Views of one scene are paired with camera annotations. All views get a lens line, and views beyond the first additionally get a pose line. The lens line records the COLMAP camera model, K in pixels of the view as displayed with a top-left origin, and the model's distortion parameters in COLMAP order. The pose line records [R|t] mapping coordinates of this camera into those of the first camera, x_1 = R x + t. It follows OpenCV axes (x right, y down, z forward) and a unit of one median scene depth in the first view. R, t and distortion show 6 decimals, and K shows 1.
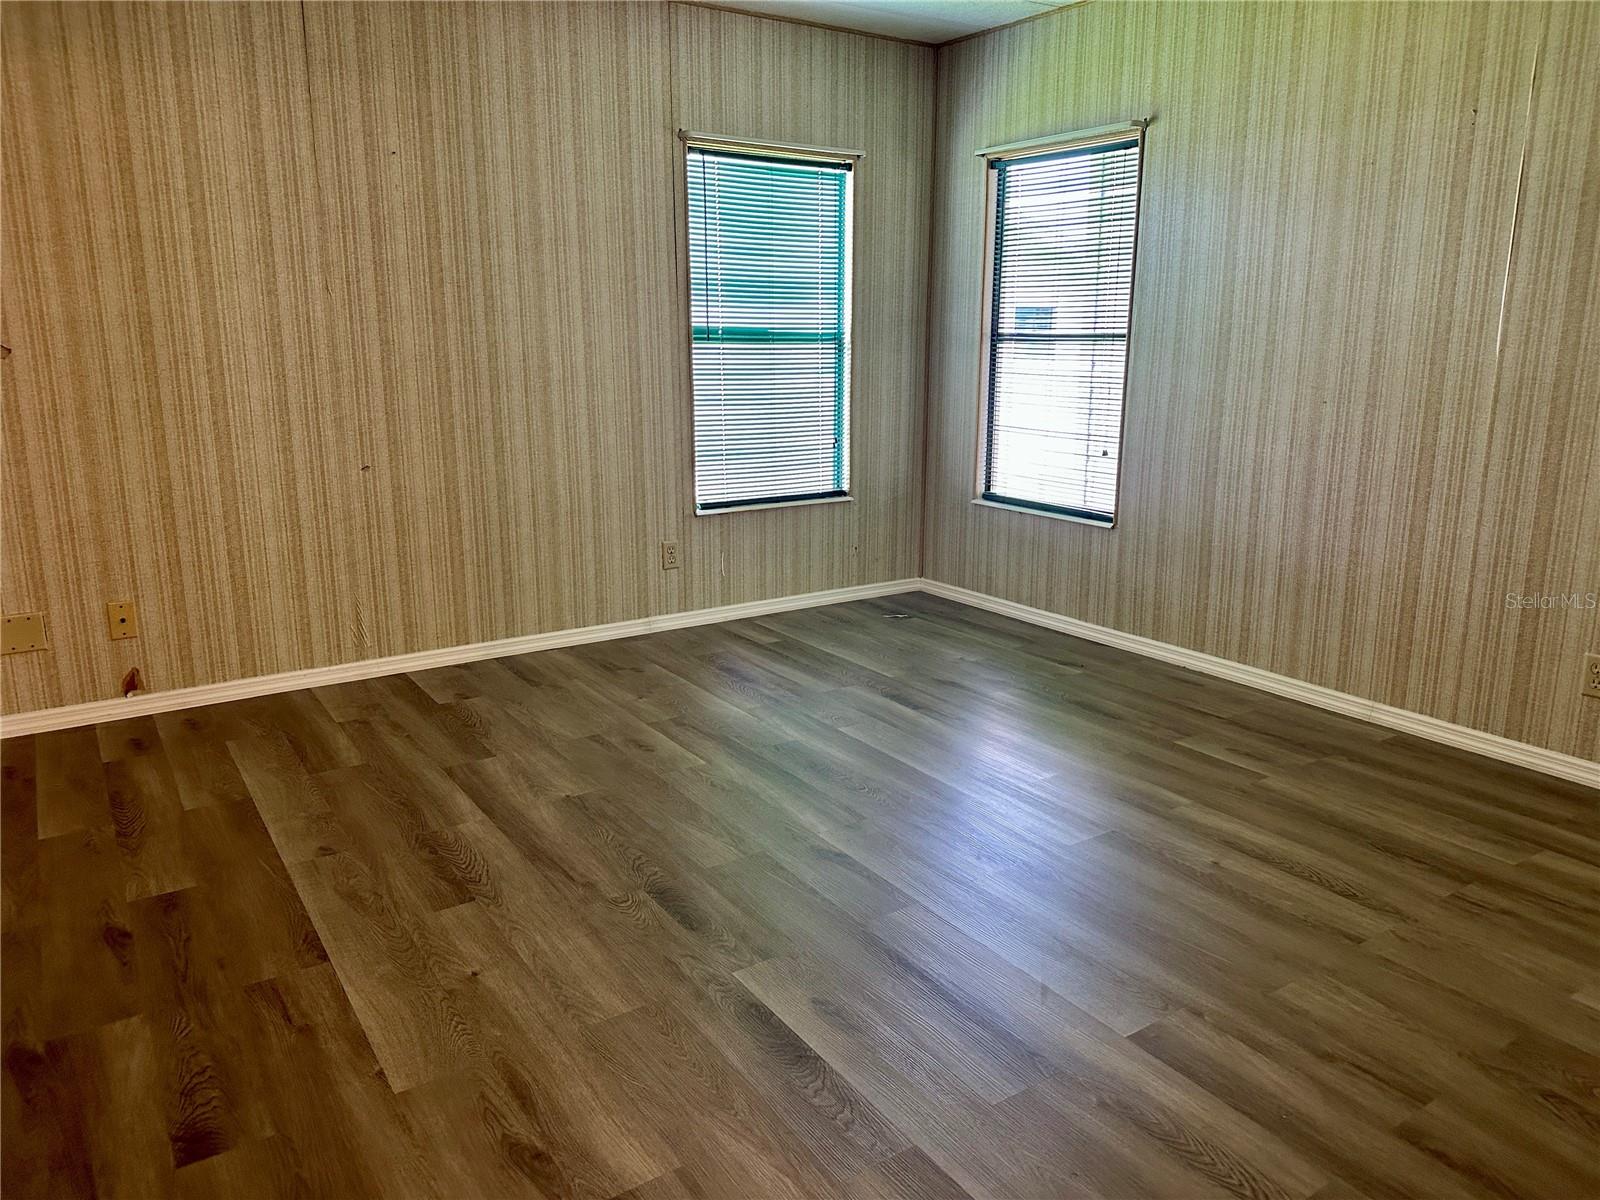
lens RADIAL K [[1122.1, 0, 798.2], [0, 1122.1, 596.4], [0, 0, 1]] dist [0.067278, -0.089062]
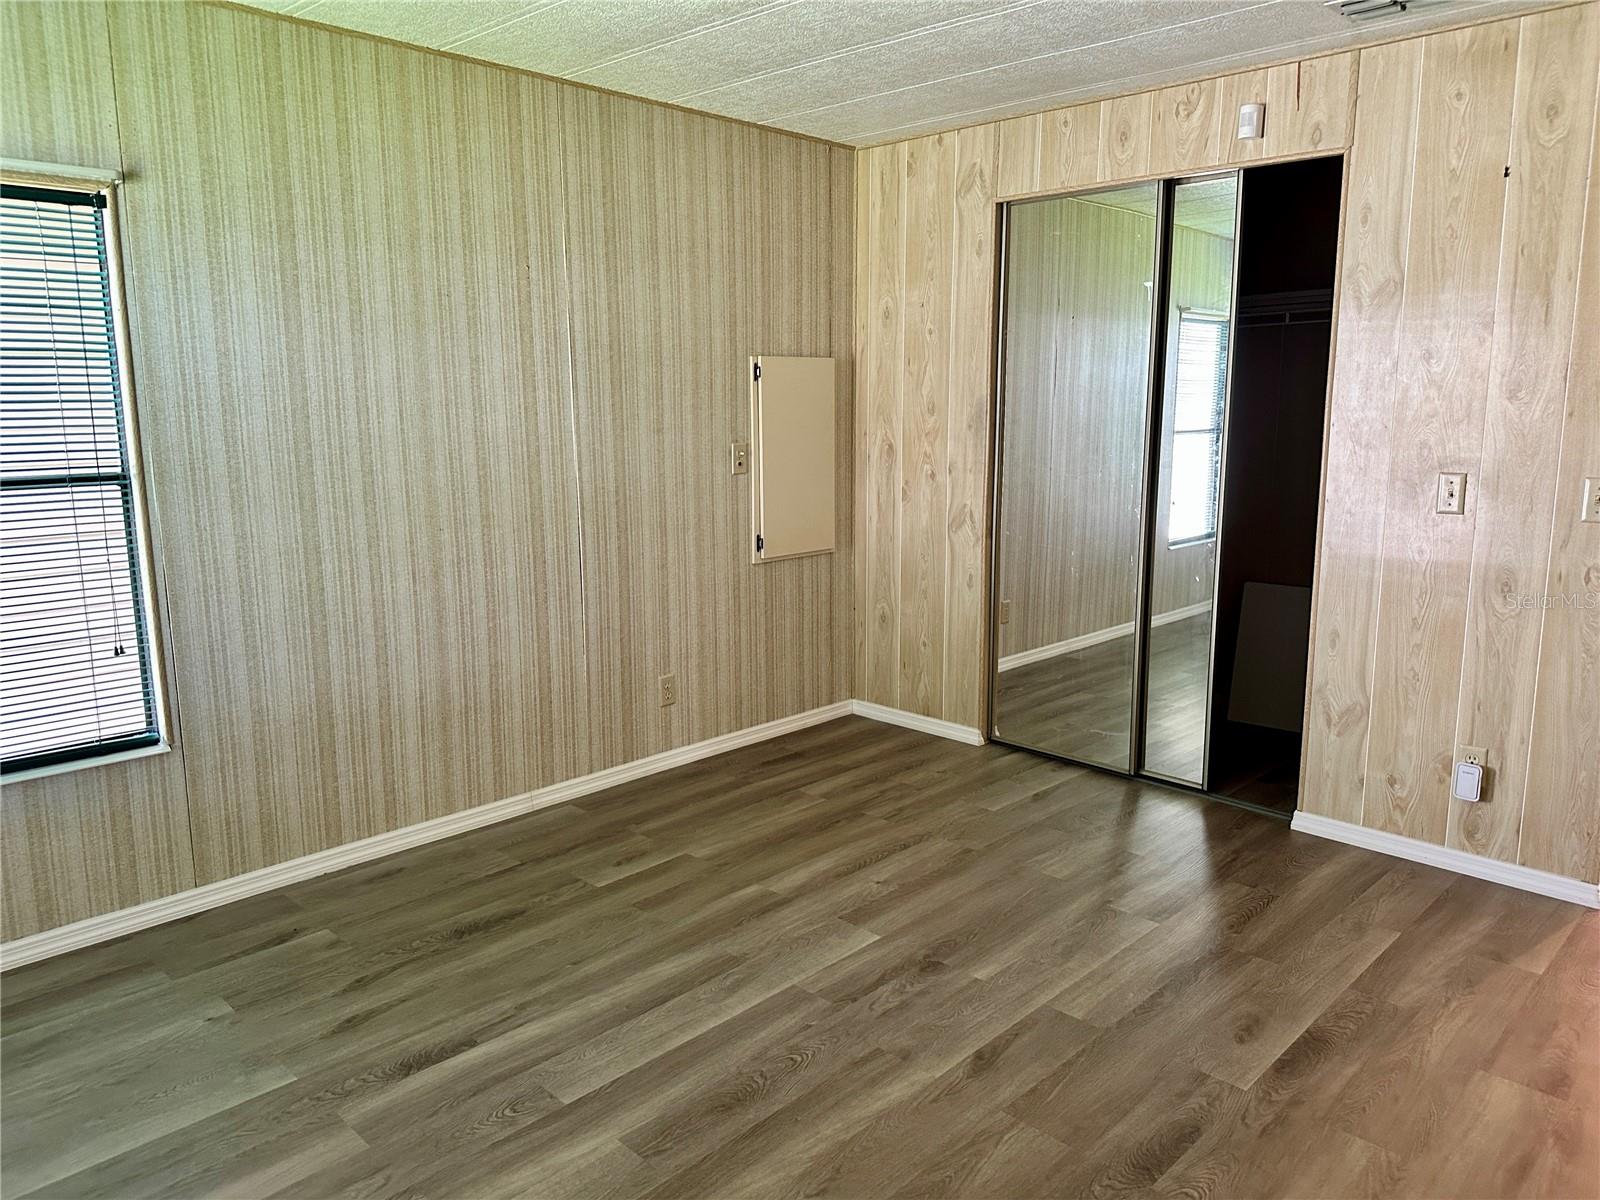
lens RADIAL K [[1122.1, 0, 804.5], [0, 1122.1, 595.3], [0, 0, 1]] dist [0.067278, -0.089062]
pose [[-0.216770, -0.165758, 0.962047, -0.575281], [0.230803, 0.948839, 0.215487, -0.267296], [-0.948547, 0.268754, -0.167423, 0.923527]]
